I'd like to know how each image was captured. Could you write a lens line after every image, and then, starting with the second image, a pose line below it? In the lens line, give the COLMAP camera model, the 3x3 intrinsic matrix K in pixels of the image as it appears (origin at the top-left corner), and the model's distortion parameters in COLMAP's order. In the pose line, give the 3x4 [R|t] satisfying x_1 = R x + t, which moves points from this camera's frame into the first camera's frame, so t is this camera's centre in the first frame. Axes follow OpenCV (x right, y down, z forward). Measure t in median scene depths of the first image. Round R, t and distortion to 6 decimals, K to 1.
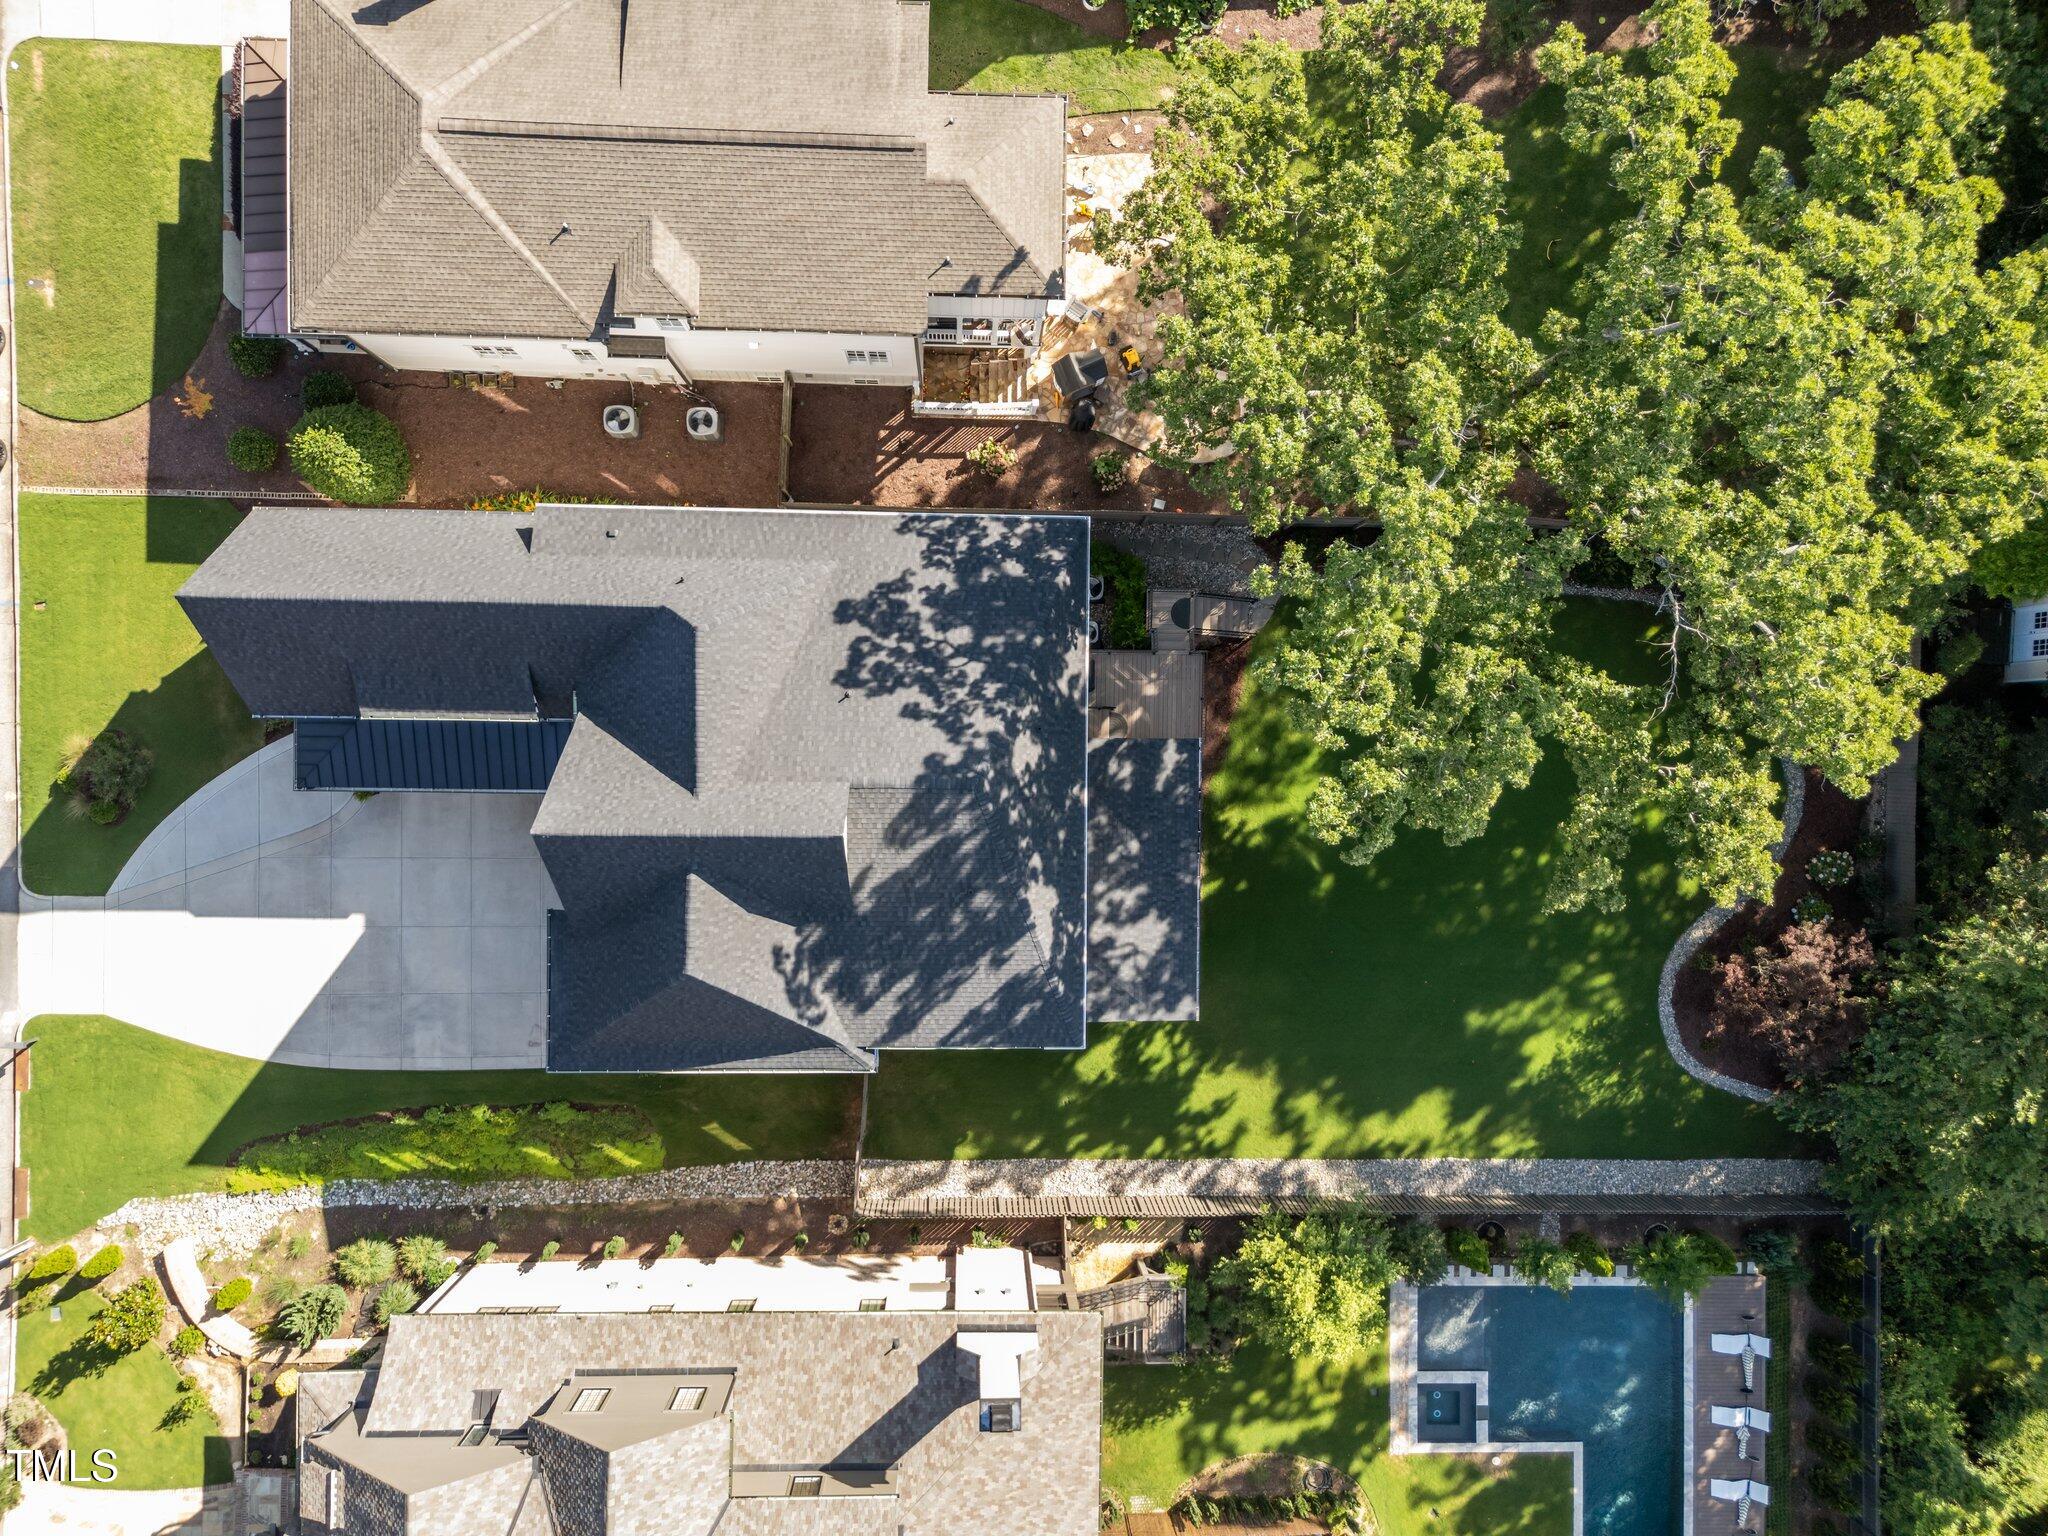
lens RADIAL K [[1480.8, 0, 1029.2], [0, 1480.8, 776.1], [0, 0, 1]] dist [0.082352, -0.082944]
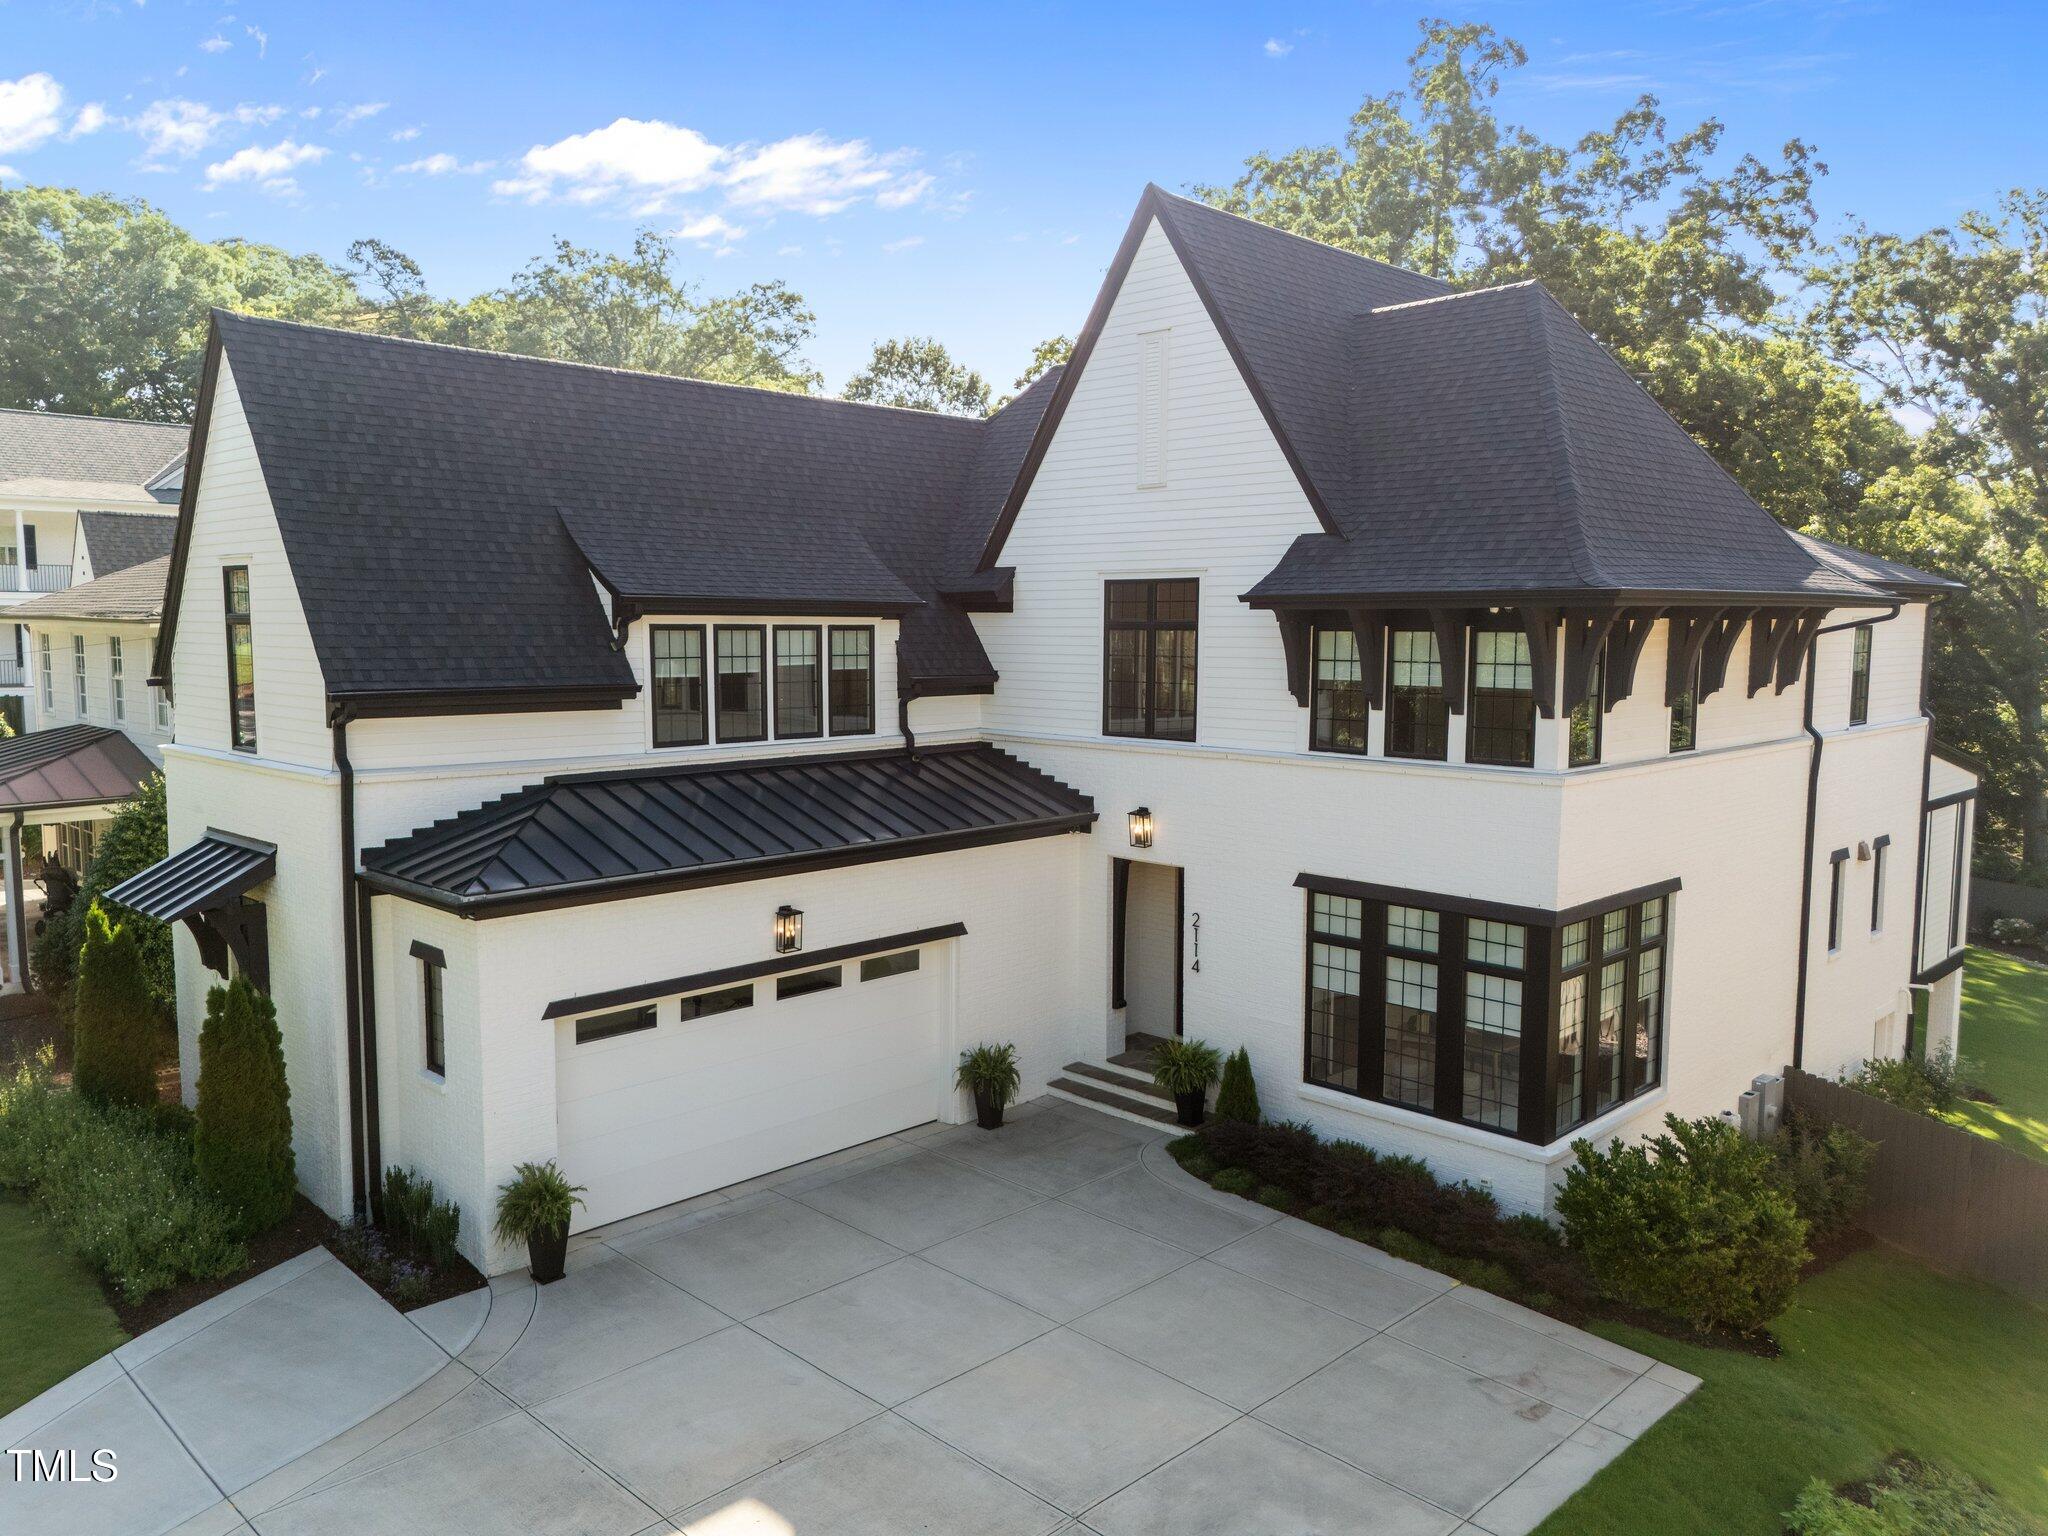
lens RADIAL K [[1480.8, 0, 1029.2], [0, 1480.8, 776.1], [0, 0, 1]] dist [0.082352, -0.082944]
pose [[0.693953, -0.113358, 0.711041, -0.619004], [0.719631, 0.076716, -0.690106, 0.314996], [0.023681, 0.990588, 0.134813, 0.912747]]
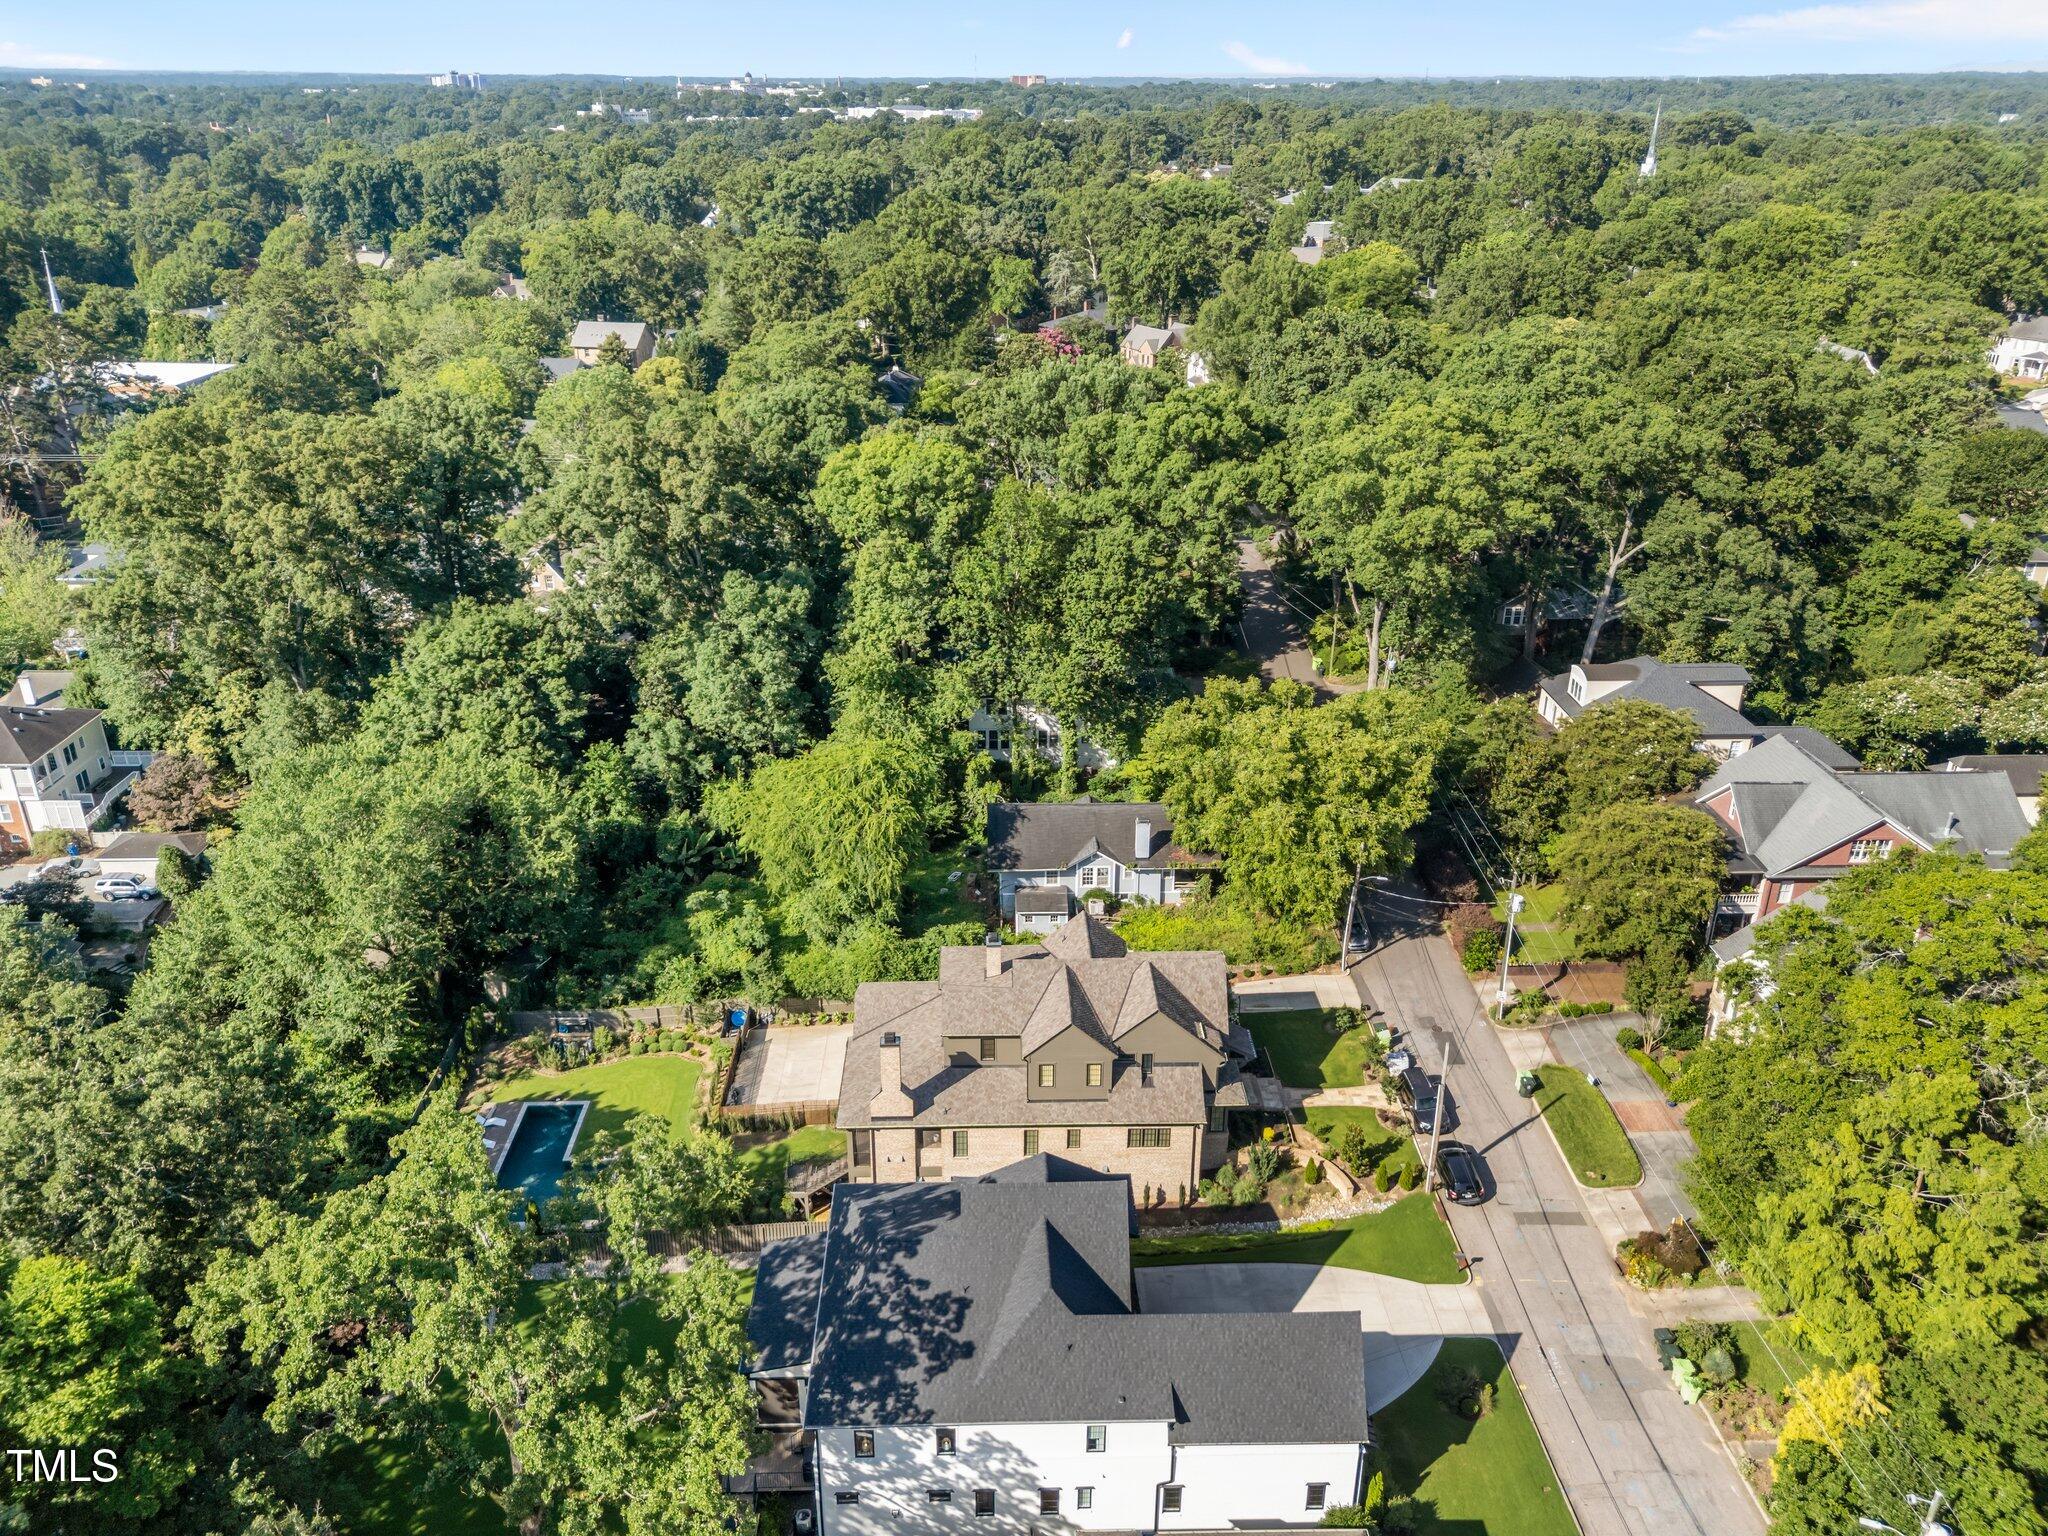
lens RADIAL K [[1496.5, 0, 1019.2], [0, 1496.5, 759.6], [0, 0, 1]] dist [0.114422, -0.219505]
pose [[-0.998471, -0.021460, -0.050937, -0.075390], [-0.037718, -0.409096, 0.911712, -1.180539], [-0.040403, 0.912239, 0.407661, -0.203750]]
